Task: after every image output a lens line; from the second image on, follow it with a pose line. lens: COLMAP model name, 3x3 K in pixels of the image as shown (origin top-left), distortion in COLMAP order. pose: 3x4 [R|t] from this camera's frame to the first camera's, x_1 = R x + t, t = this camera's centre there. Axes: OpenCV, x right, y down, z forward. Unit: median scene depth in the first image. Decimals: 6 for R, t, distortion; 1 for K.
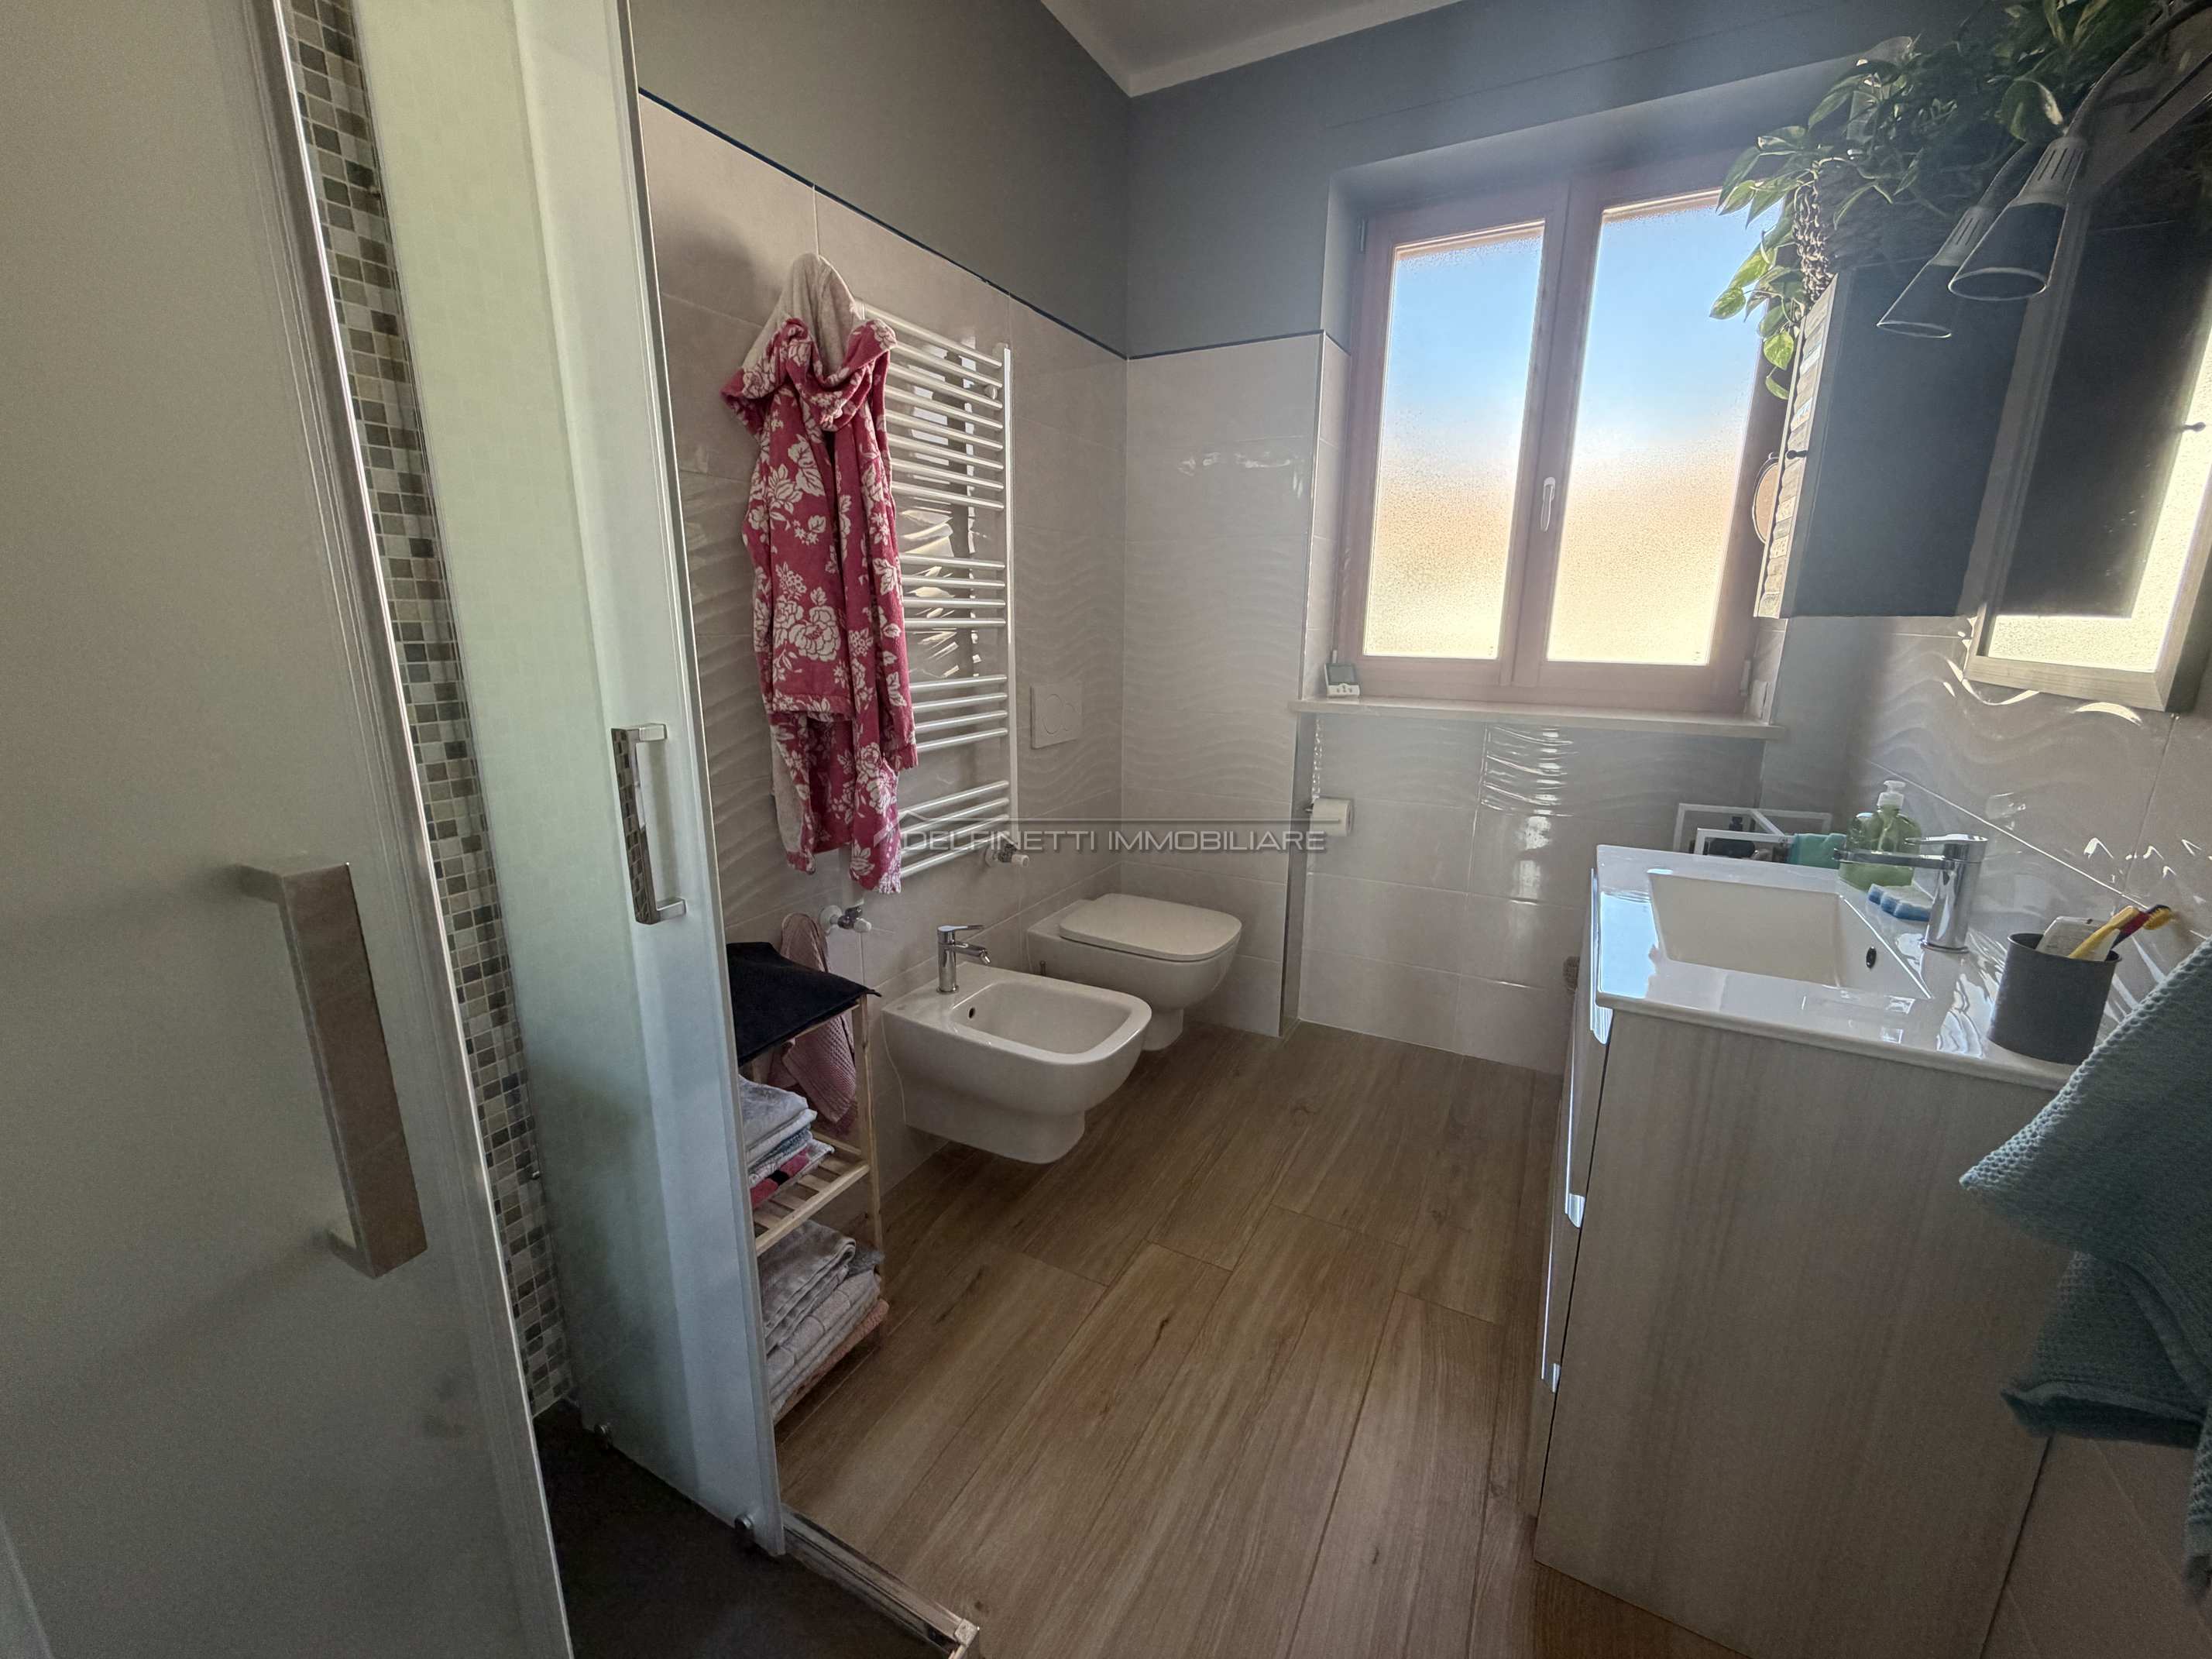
lens RADIAL K [[889.0, 0, 1104.1], [0, 889.0, 822.6], [0, 0, 1]] dist [0.007618, -0.000026]
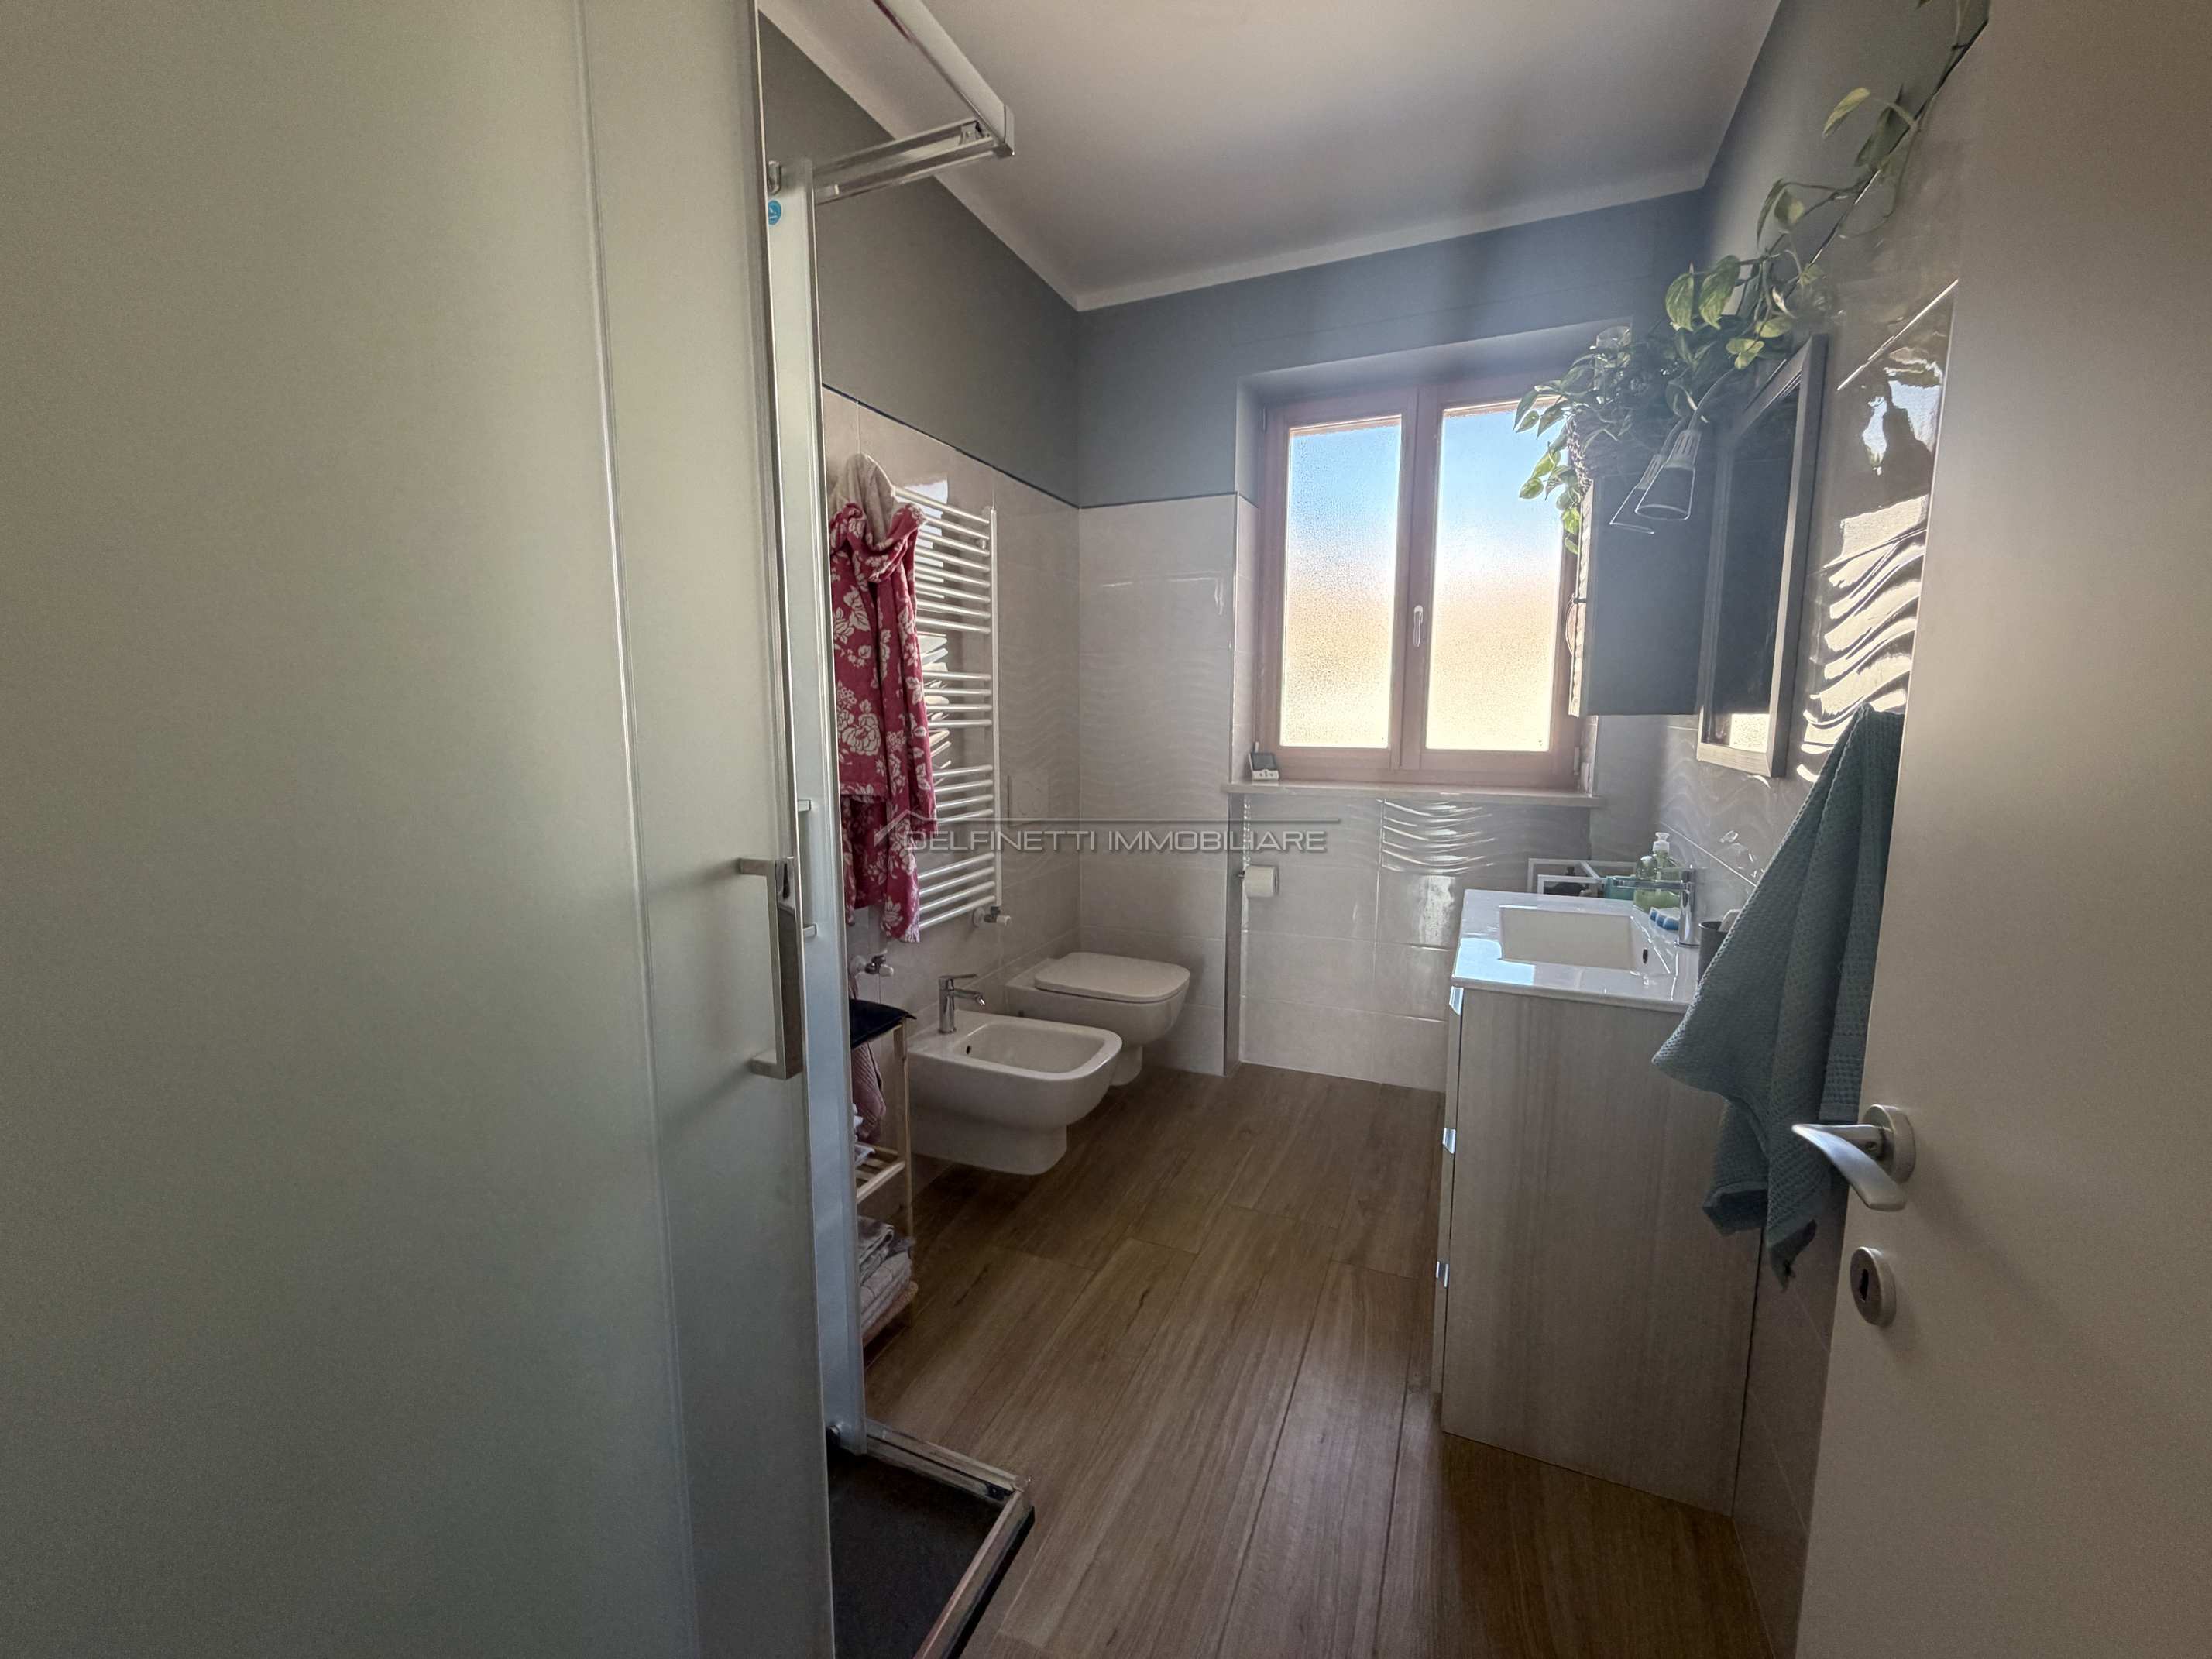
lens RADIAL K [[881.1, 0, 1102.9], [0, 881.1, 820.4], [0, 0, 1]] dist [-0.000897, -0.000157]
pose [[0.996523, -0.017846, 0.081383, -0.075371], [0.026095, 0.994497, -0.101459, 0.043657], [-0.079124, 0.103230, 0.991505, -0.246035]]
